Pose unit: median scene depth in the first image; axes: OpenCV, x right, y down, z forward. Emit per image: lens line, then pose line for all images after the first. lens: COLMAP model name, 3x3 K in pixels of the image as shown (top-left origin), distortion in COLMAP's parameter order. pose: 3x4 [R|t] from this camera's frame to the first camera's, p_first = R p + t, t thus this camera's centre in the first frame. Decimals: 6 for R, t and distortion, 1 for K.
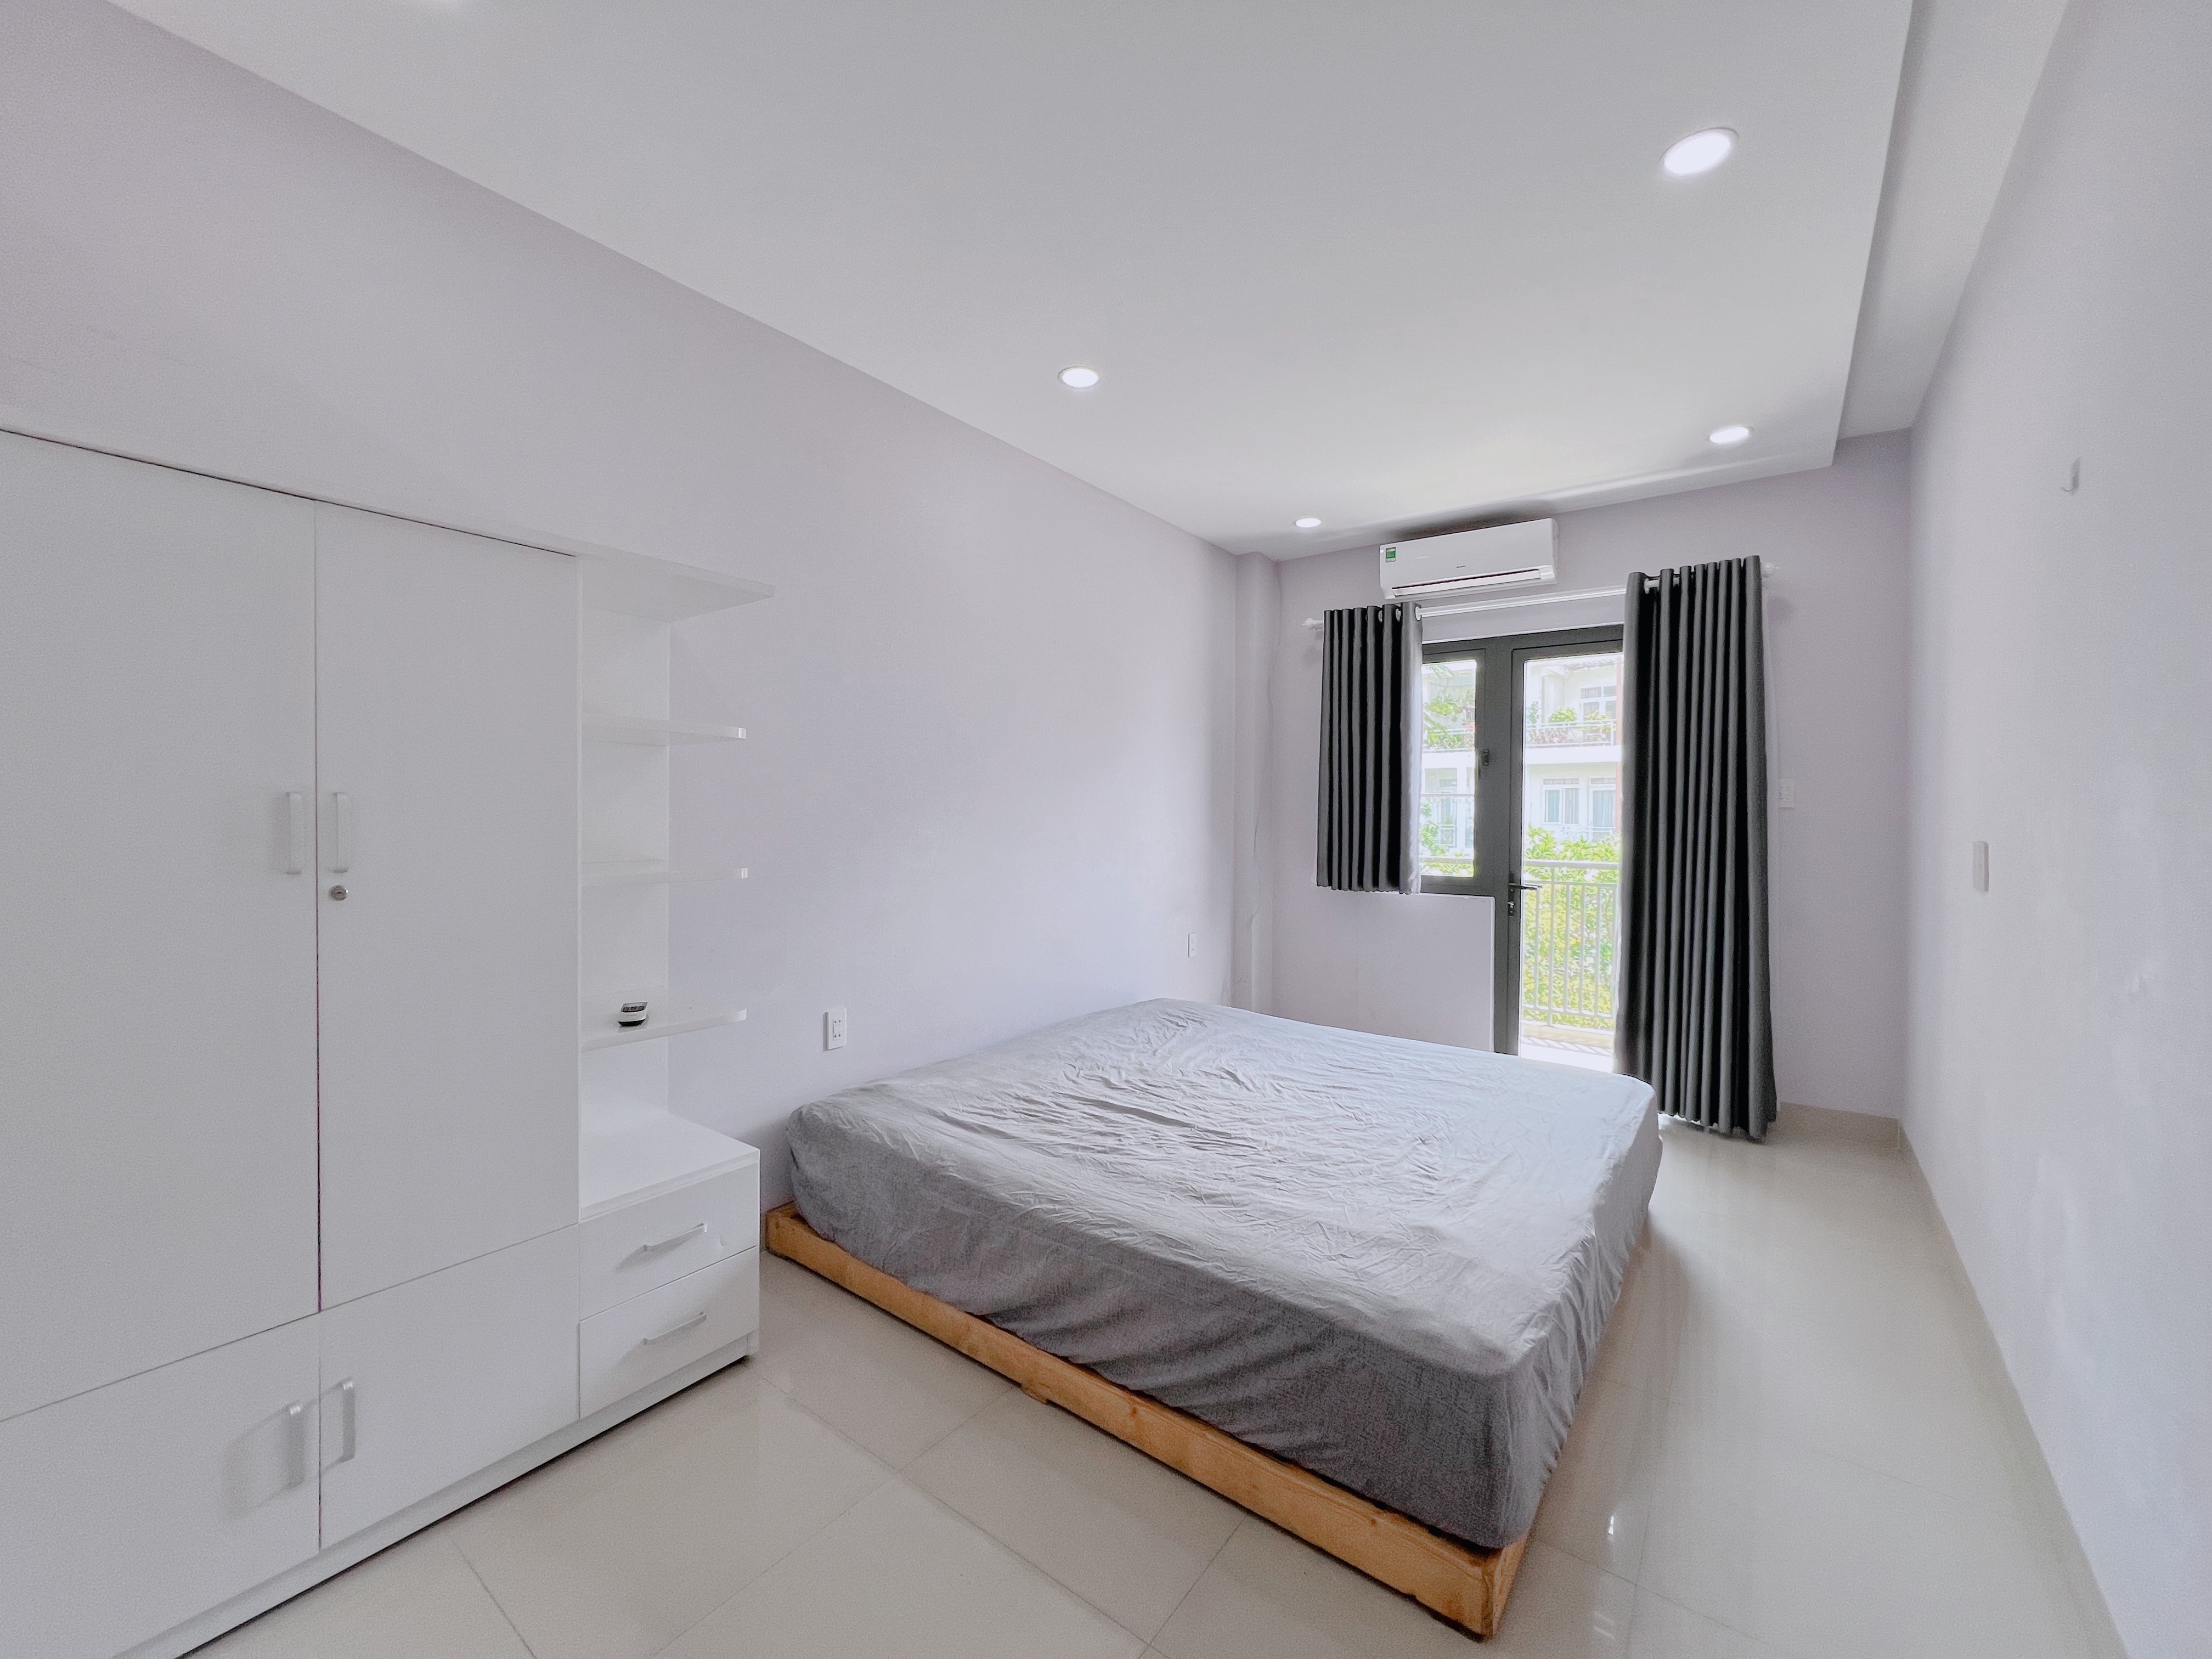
lens RADIAL K [[884.6, 0, 1104.9], [0, 884.6, 824.9], [0, 0, 1]] dist [-0.003363, 0.001591]
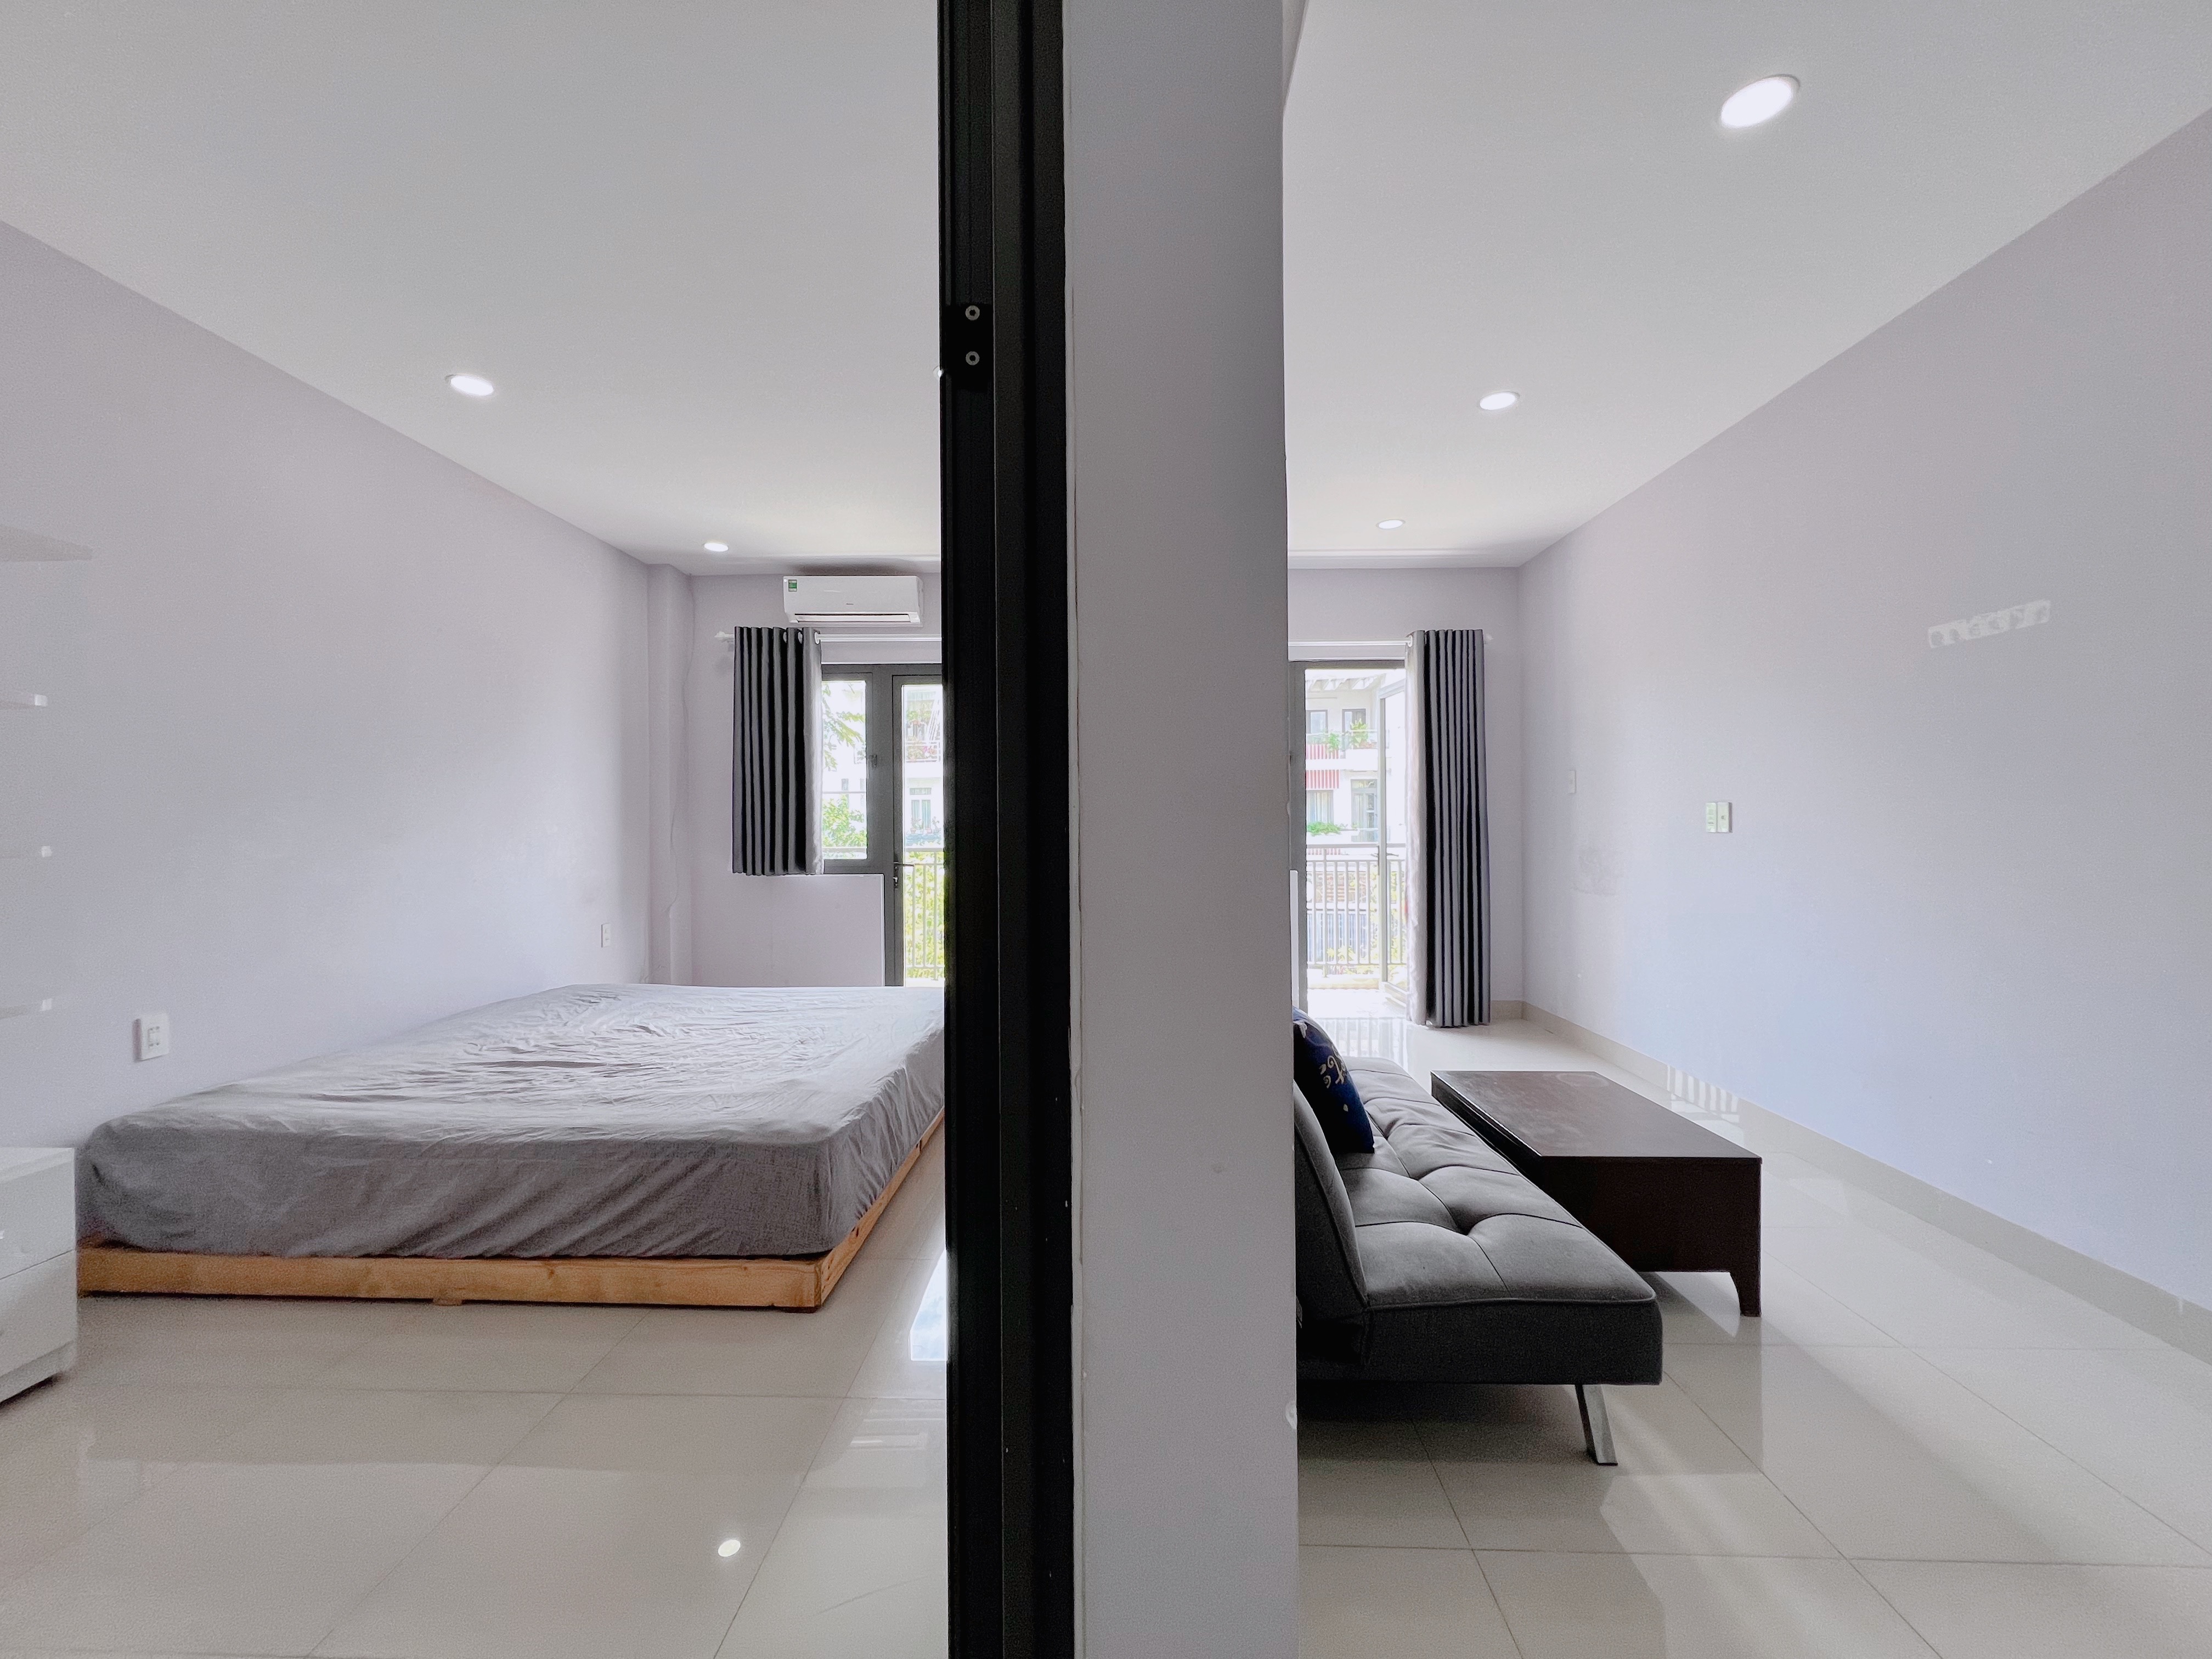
lens RADIAL K [[884.6, 0, 1096.0], [0, 884.6, 827.7], [0, 0, 1]] dist [-0.003363, 0.001591]
pose [[0.824906, -0.014719, 0.565078, -0.019007], [0.020014, 0.999795, -0.003173, 0.044892], [-0.564915, 0.013927, 0.825032, -0.318185]]
